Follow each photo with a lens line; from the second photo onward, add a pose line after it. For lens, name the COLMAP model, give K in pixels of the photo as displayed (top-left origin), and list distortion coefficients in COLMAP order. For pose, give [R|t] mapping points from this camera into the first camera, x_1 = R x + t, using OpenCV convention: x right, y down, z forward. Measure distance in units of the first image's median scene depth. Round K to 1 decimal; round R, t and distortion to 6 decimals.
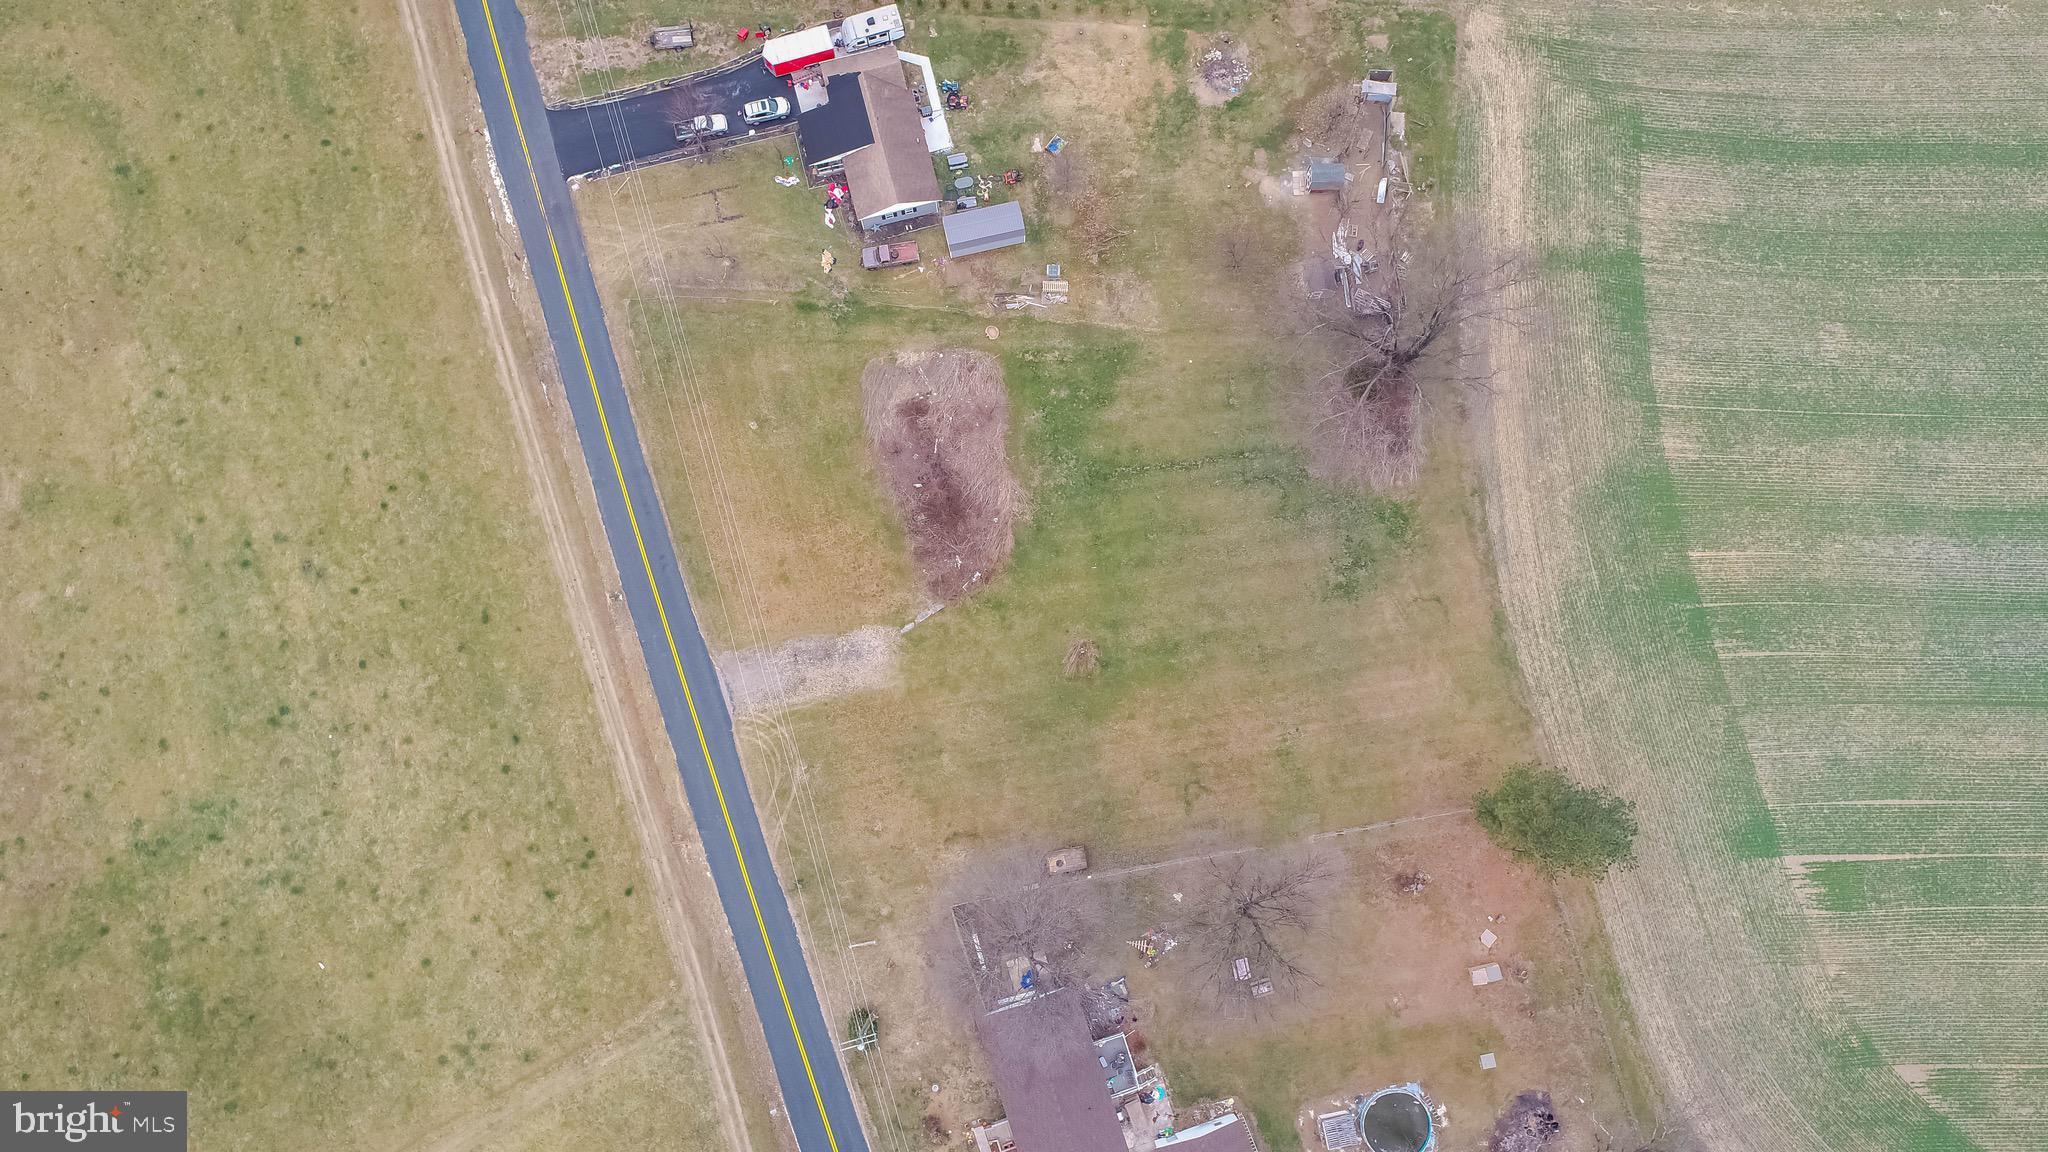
lens RADIAL K [[1632.1, 0, 1024.0], [0, 1632.1, 576.0], [0, 0, 1]] dist [-0.026020, 0.011164]
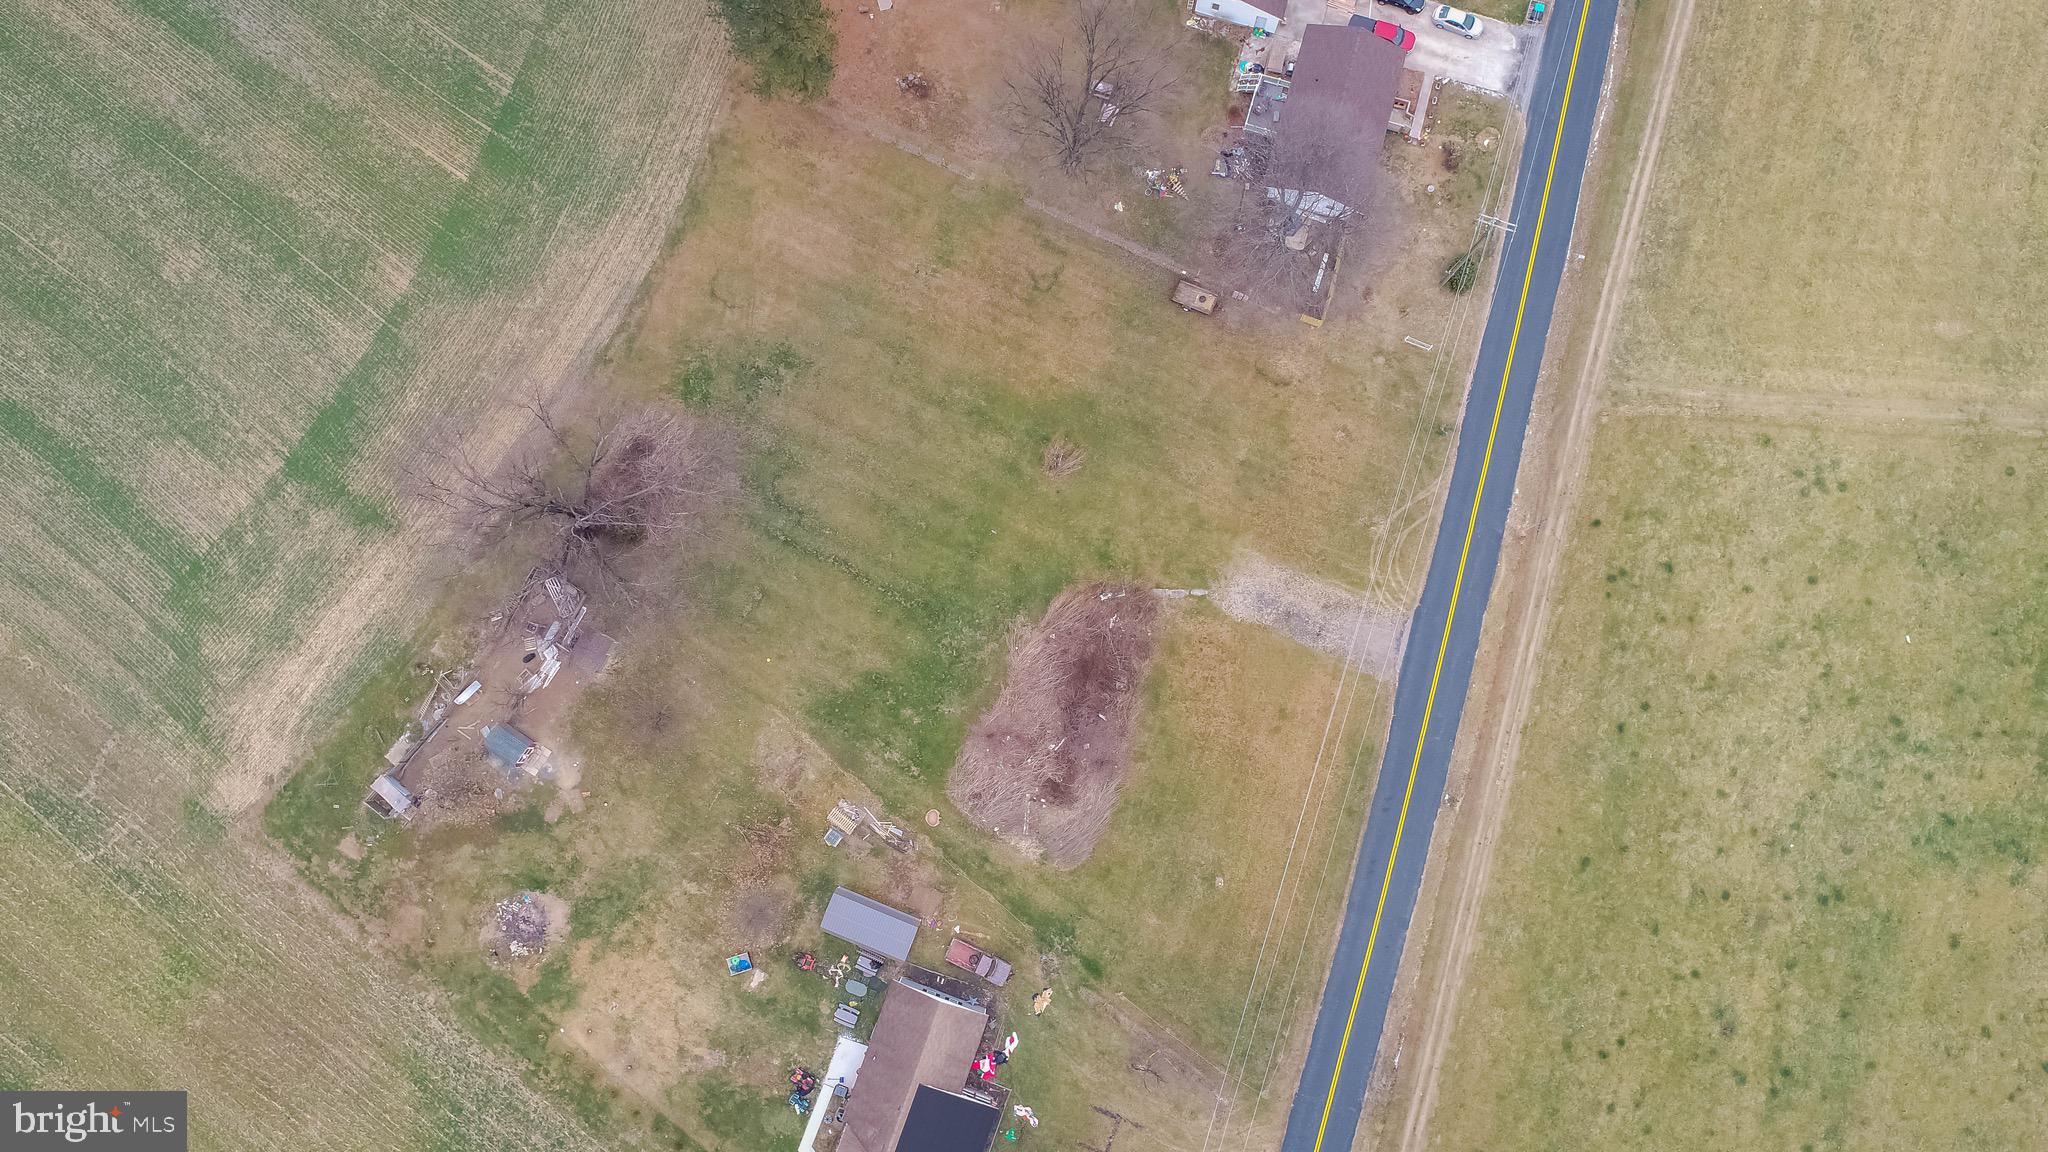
lens RADIAL K [[1632.1, 0, 1024.0], [0, 1632.1, 576.0], [0, 0, 1]] dist [-0.026020, 0.011164]
pose [[-0.823948, -0.562490, 0.068658, -0.048007], [0.556447, -0.780227, 0.285679, -0.276972], [-0.107123, 0.273589, 0.955863, 0.131220]]
